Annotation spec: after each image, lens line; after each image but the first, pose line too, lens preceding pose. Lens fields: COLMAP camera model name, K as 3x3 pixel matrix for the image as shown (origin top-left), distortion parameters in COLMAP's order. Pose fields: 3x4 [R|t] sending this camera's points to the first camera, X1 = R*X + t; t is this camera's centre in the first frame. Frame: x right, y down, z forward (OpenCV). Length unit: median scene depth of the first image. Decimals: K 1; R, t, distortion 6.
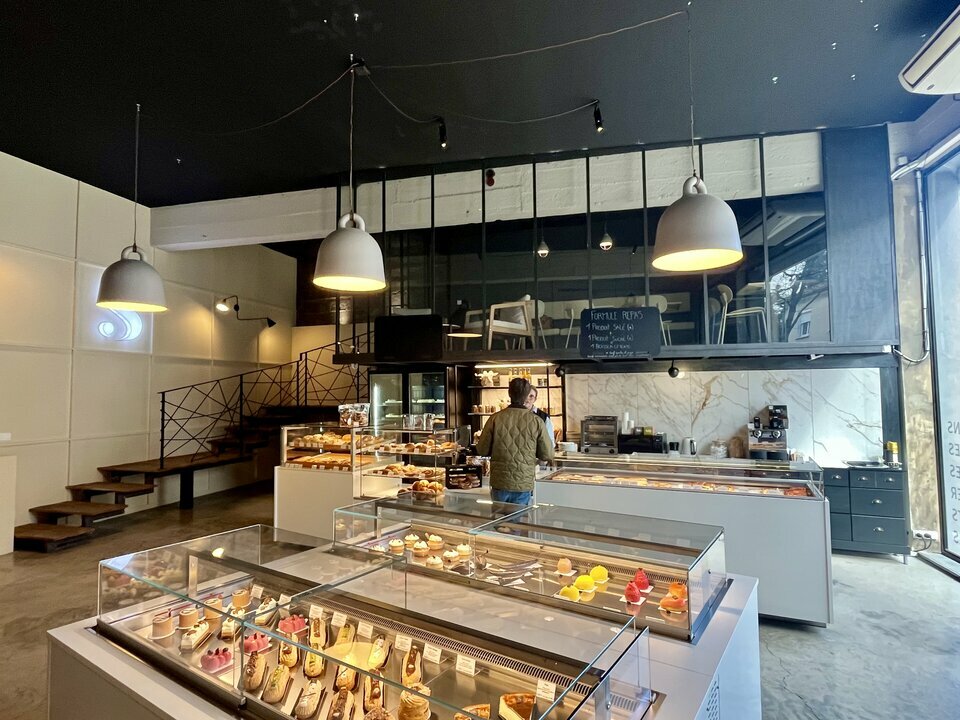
lens RADIAL K [[531.9, 0, 480.7], [0, 531.9, 362.1], [0, 0, 1]] dist [-0.002833, -0.000405]
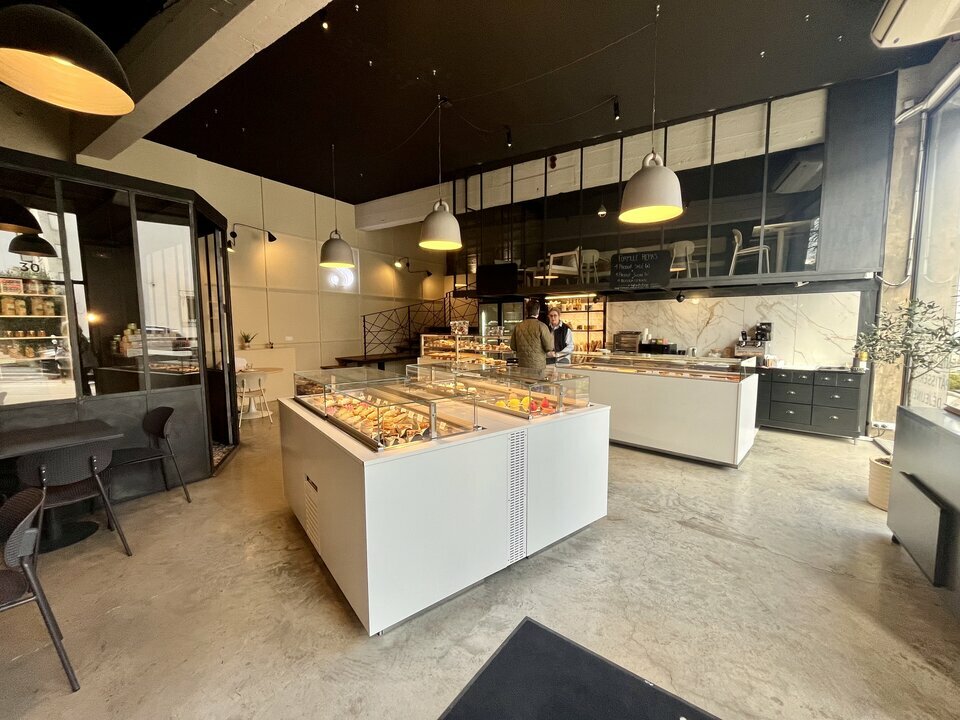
lens RADIAL K [[385.1, 0, 480.2], [0, 385.1, 358.8], [0, 0, 1]] dist [-0.001322, -0.000947]
pose [[0.952568, 0.031067, -0.302737, 0.184098], [0.013287, 0.989582, 0.143357, 0.024586], [0.304037, -0.140579, 0.942231, -0.111869]]
